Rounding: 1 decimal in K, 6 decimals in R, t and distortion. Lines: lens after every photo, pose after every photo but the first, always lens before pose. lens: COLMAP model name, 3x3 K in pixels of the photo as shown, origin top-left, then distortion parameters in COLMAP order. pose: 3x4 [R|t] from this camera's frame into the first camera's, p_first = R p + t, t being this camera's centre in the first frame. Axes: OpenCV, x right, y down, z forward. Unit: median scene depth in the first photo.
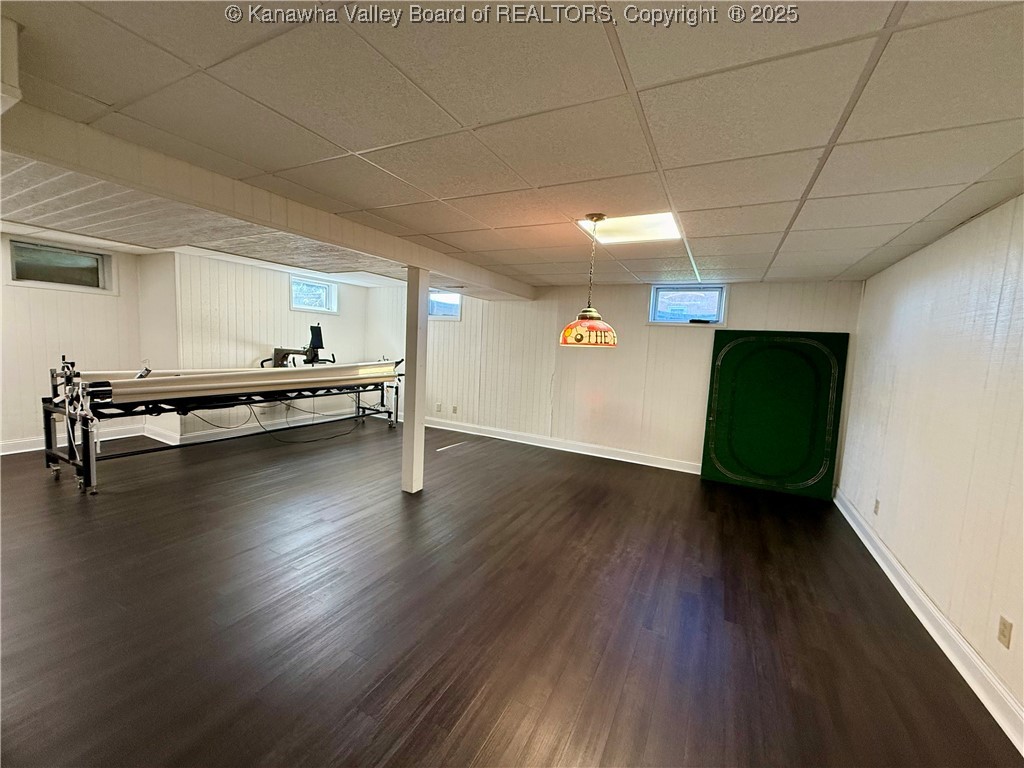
lens RADIAL K [[412.6, 0, 510.4], [0, 412.6, 384.4], [0, 0, 1]] dist [-0.007195, -0.000023]
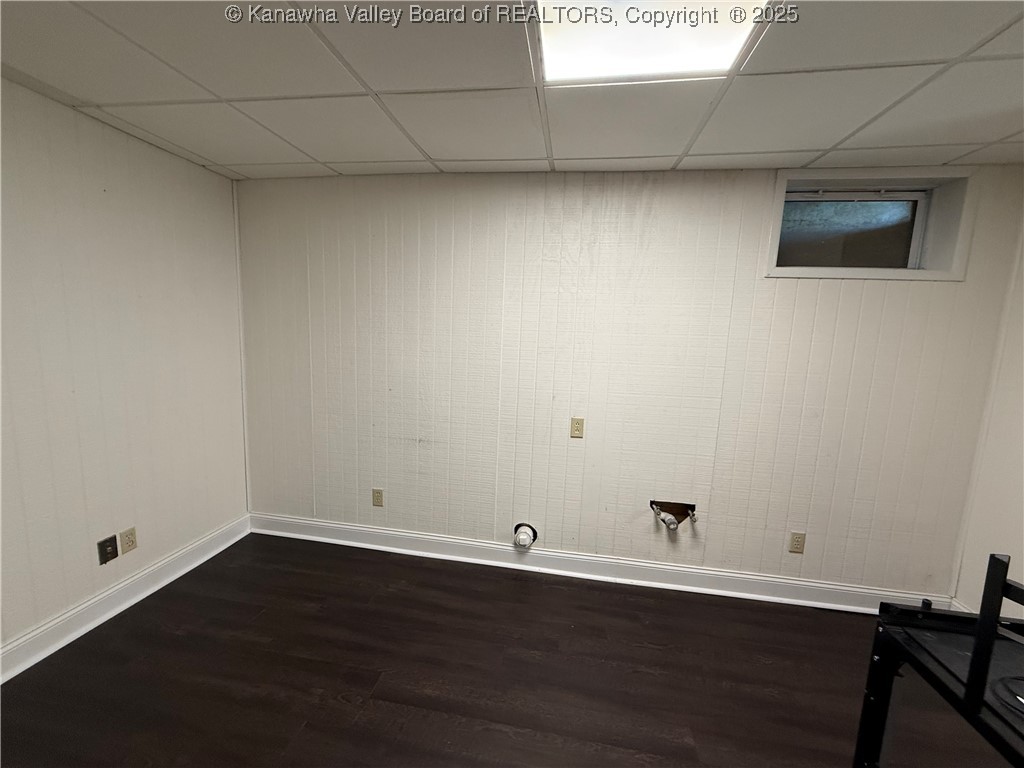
lens RADIAL K [[412.6, 0, 510.0], [0, 412.6, 383.2], [0, 0, 1]] dist [-0.007195, -0.000023]
pose [[0.323671, 0.080667, -0.942725, -0.725855], [-0.102239, 0.993507, 0.049910, -0.090745], [0.940630, 0.080229, 0.329817, 0.465700]]
